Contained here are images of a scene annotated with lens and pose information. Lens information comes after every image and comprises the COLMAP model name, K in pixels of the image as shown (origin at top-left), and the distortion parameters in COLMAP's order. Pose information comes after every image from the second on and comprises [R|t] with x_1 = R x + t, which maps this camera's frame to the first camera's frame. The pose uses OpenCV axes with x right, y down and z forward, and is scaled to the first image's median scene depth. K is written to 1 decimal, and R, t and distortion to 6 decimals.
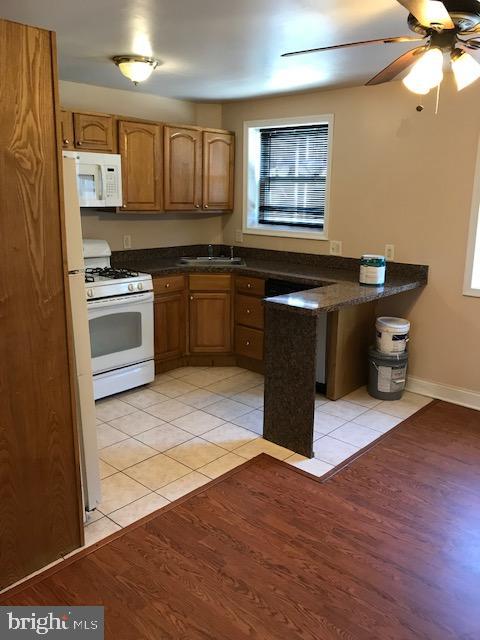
lens RADIAL K [[525.0, 0, 239.5], [0, 525.0, 307.6], [0, 0, 1]] dist [0.007509, -0.013938]
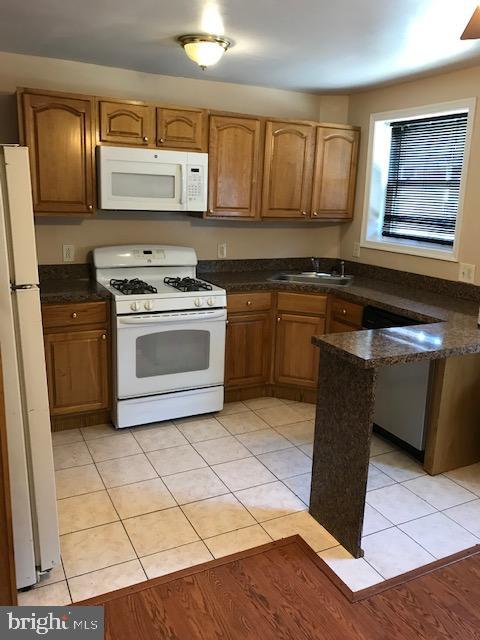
lens RADIAL K [[525.0, 0, 239.5], [0, 525.0, 307.6], [0, 0, 1]] dist [0.007509, -0.013938]
pose [[0.935151, 0.089376, -0.342790, 0.154770], [-0.093662, 0.995596, 0.004068, -0.038303], [0.341644, 0.028303, 0.939403, 0.186241]]
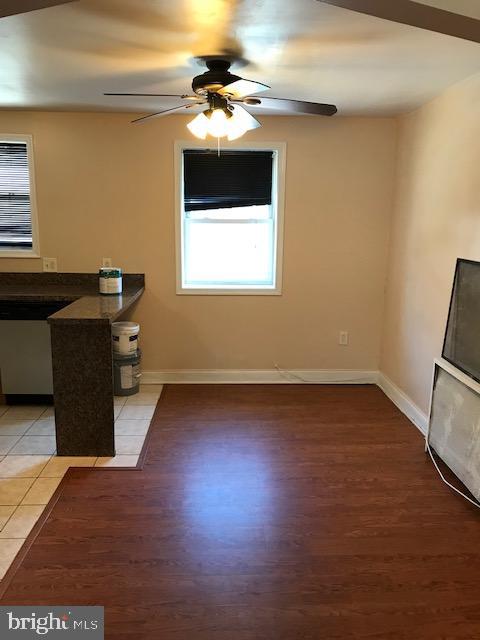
lens RADIAL K [[525.0, 0, 239.5], [0, 525.0, 307.6], [0, 0, 1]] dist [0.007509, -0.013938]
pose [[0.713458, -0.127829, 0.688940, -0.297783], [0.145345, 0.988832, 0.032955, -0.011767], [-0.685458, 0.076621, 0.724069, 0.009565]]
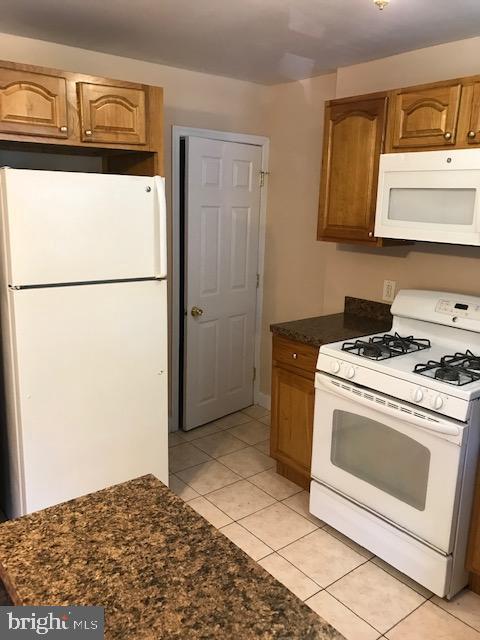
lens RADIAL K [[525.0, 0, 239.5], [0, 525.0, 307.6], [0, 0, 1]] dist [0.007509, -0.013938]
pose [[-0.156243, 0.175655, -0.971974, 0.311461], [-0.233415, 0.949621, 0.209136, -0.185031], [0.959742, 0.259549, -0.107371, 0.828101]]
